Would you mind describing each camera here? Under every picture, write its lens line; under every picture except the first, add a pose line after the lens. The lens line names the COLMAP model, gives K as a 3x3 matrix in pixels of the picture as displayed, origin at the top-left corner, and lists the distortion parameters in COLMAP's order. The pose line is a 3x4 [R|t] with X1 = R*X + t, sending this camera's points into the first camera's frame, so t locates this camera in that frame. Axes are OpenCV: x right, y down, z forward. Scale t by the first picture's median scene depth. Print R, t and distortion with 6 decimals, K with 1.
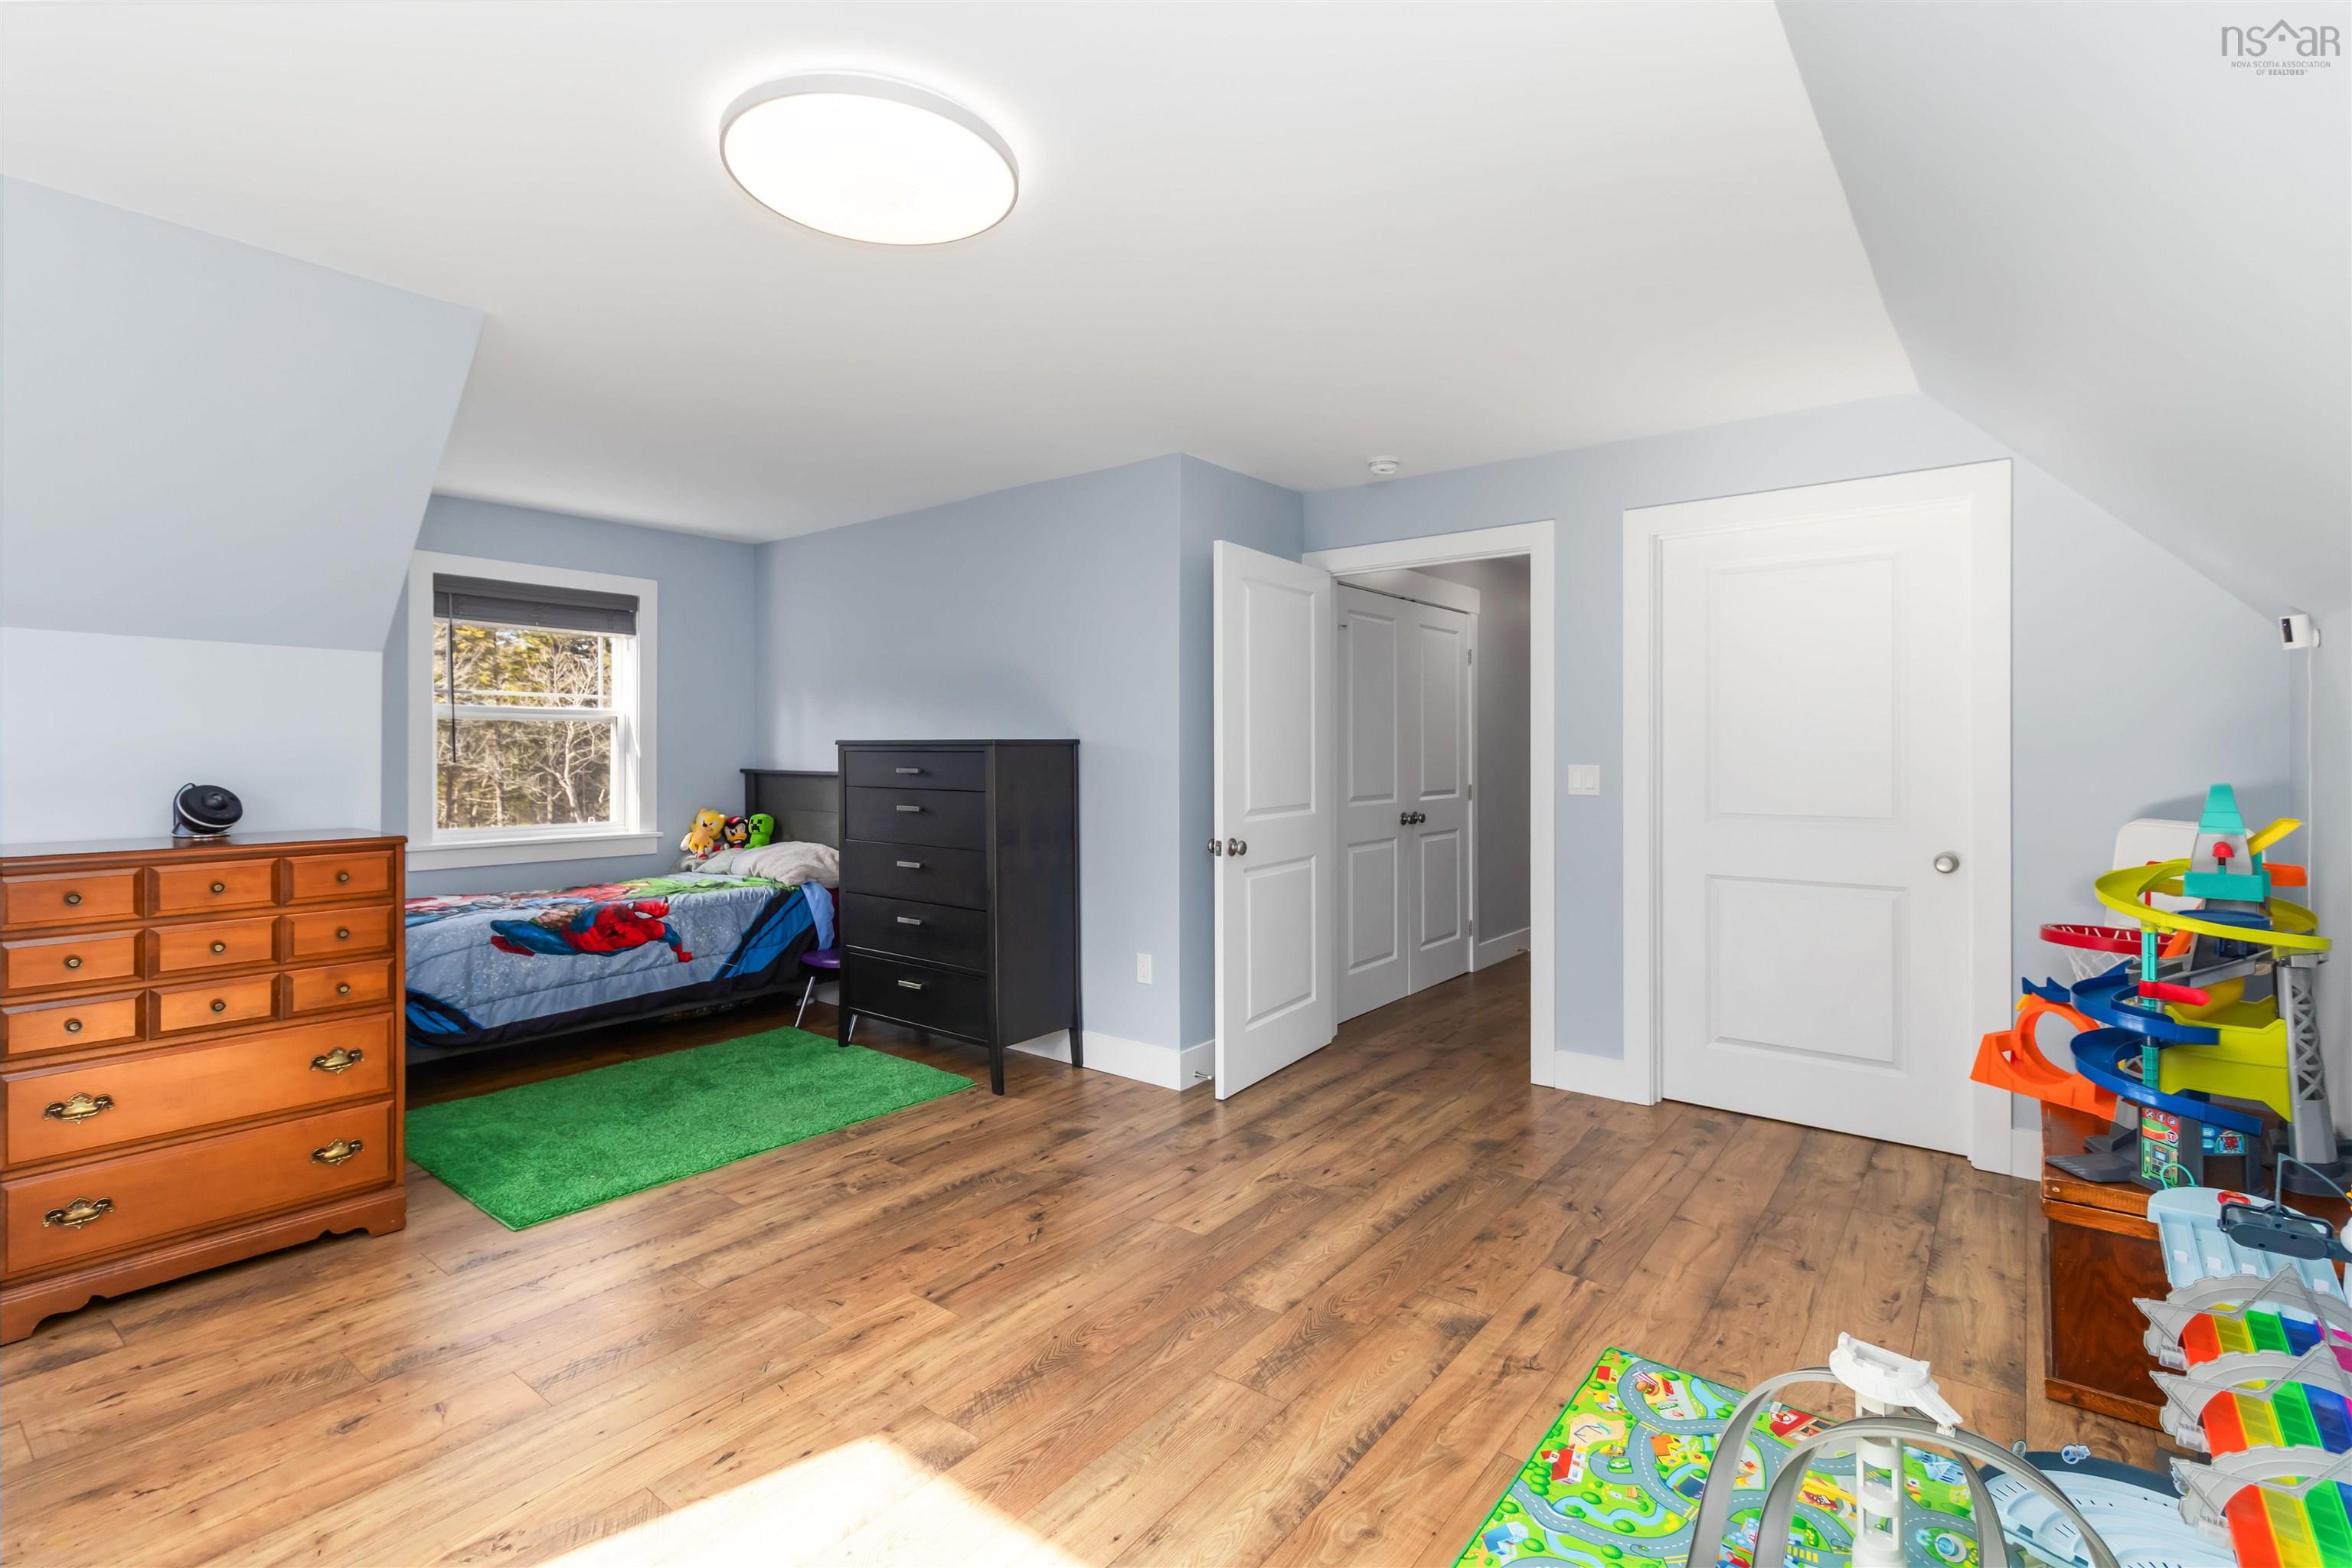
lens RADIAL K [[1081.5, 0, 1189.6], [0, 1081.5, 746.6], [0, 0, 1]] dist [-0.000321, 0.000122]
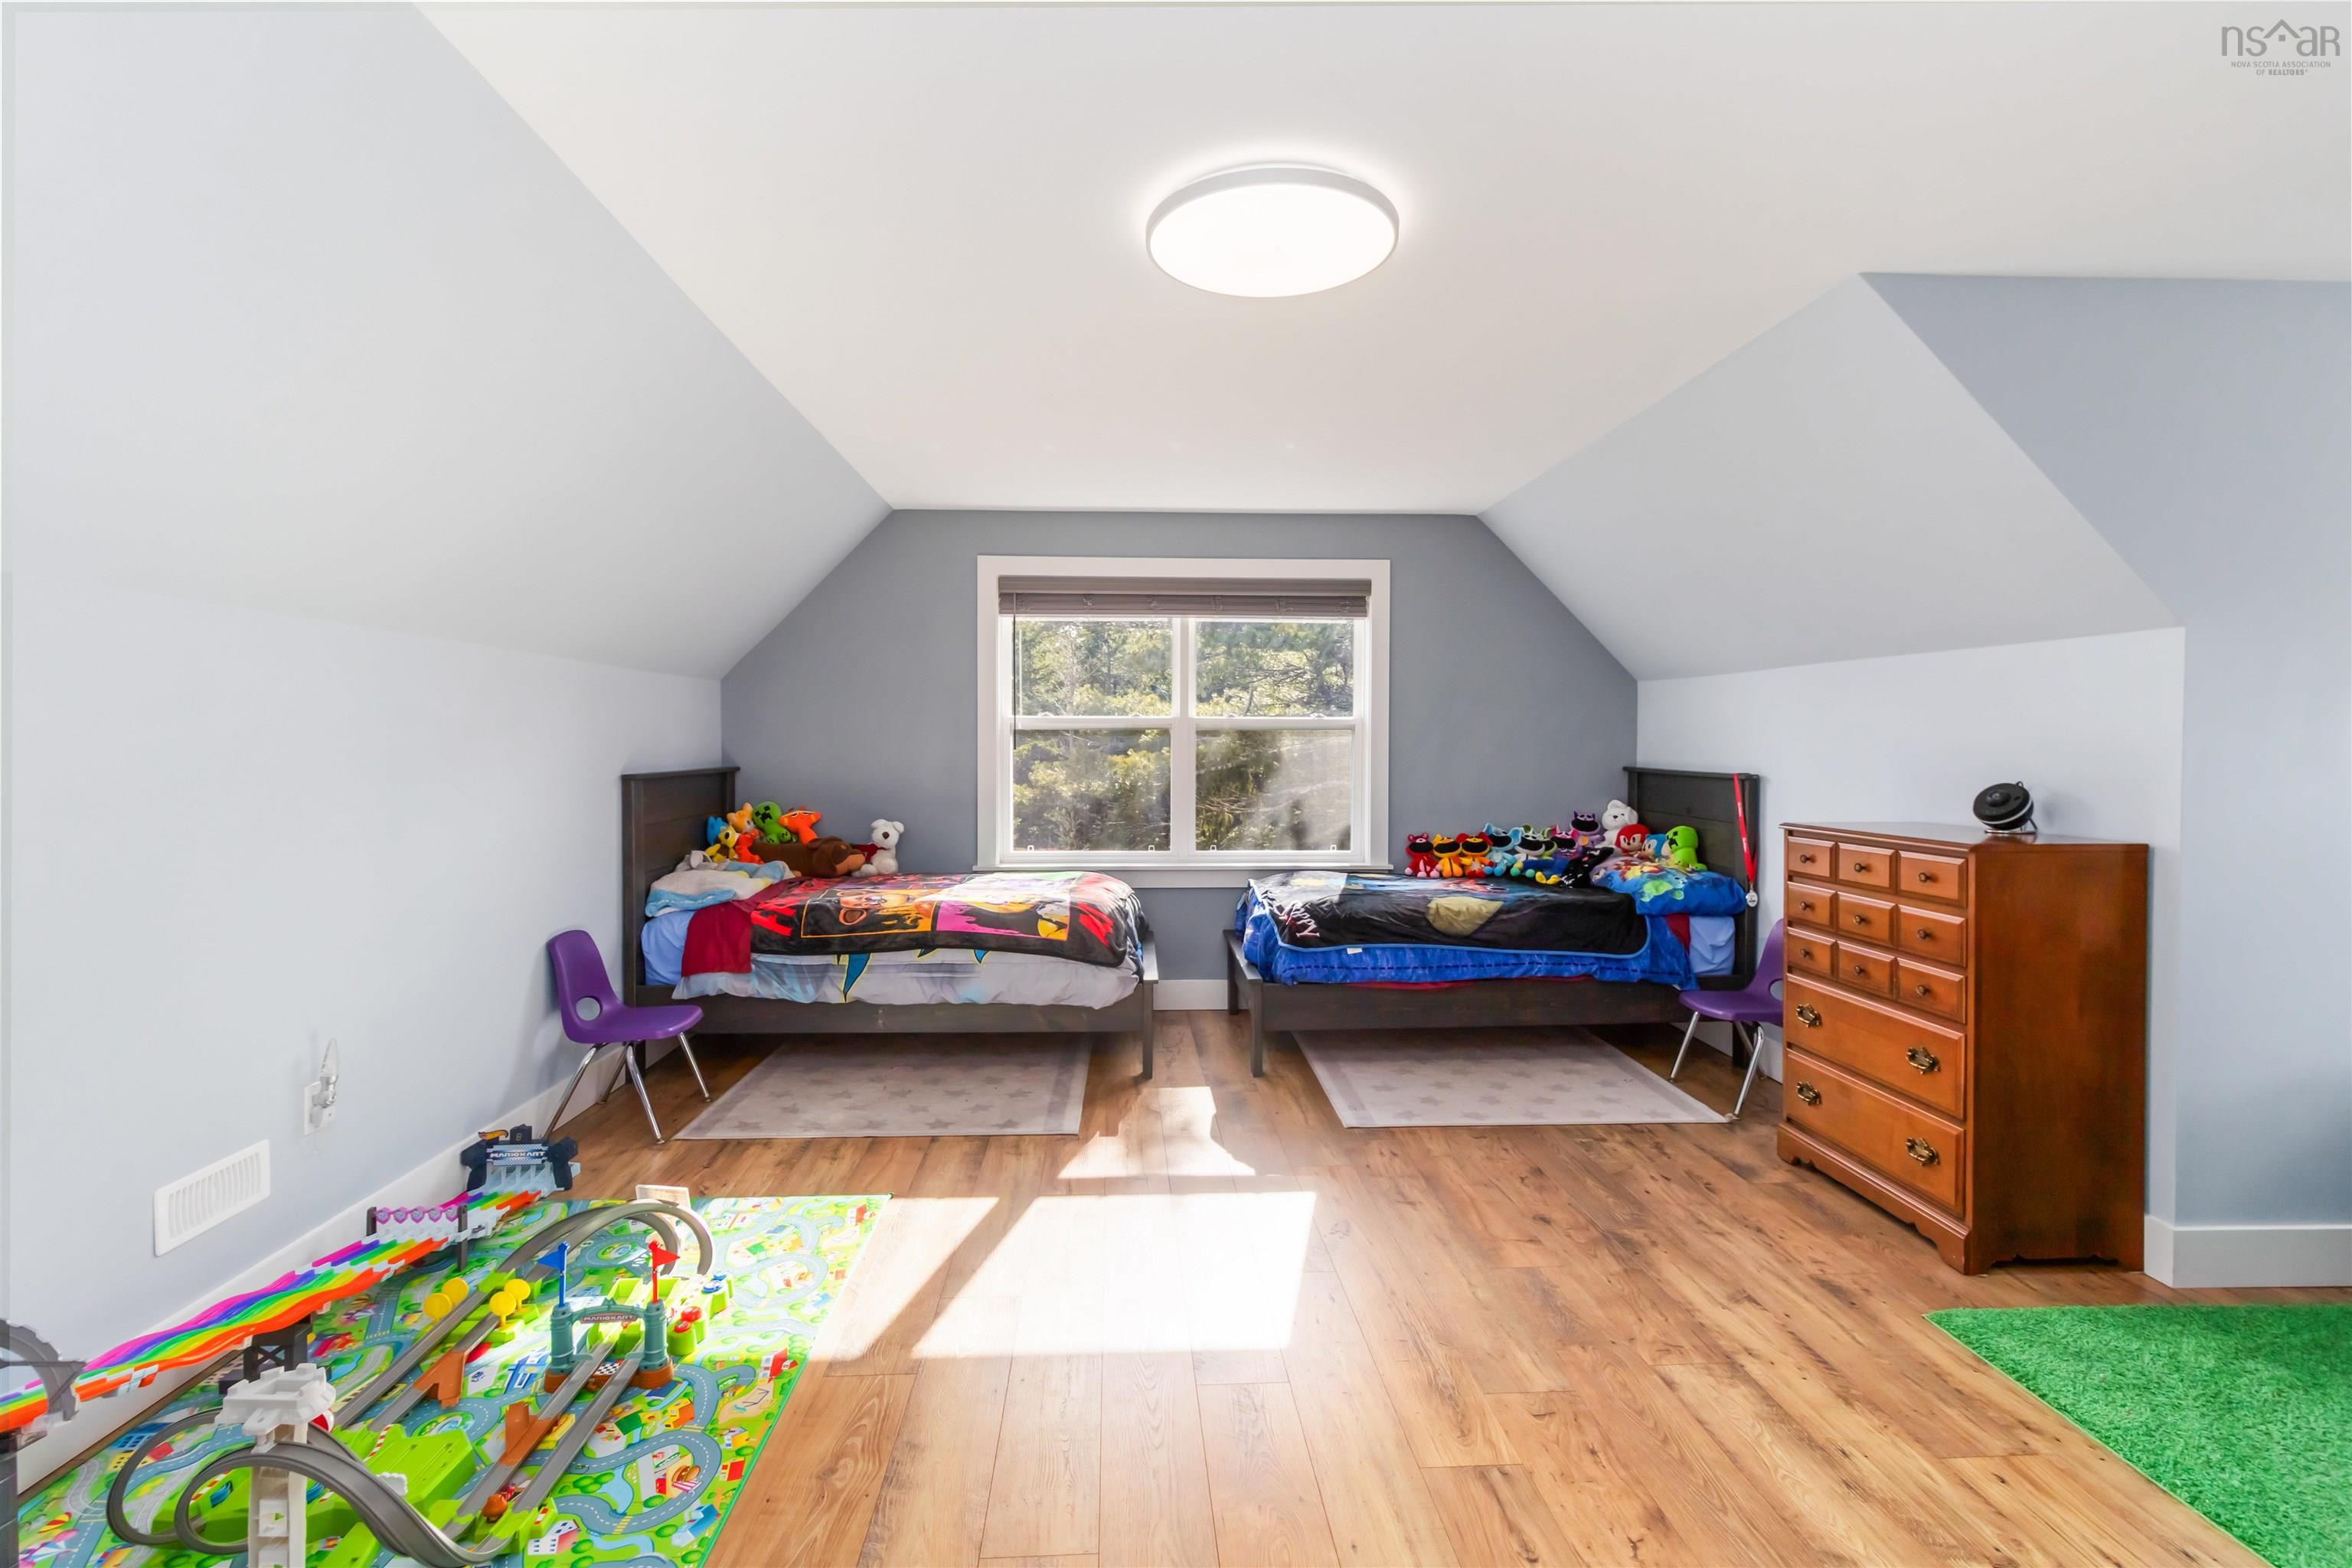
lens RADIAL K [[1081.5, 0, 1189.6], [0, 1081.5, 746.6], [0, 0, 1]] dist [-0.000321, 0.000122]
pose [[-0.749357, -0.001187, -0.662165, 0.453748], [-0.003702, 0.999990, 0.002397, -0.003087], [0.662156, 0.004248, -0.749354, 1.516558]]
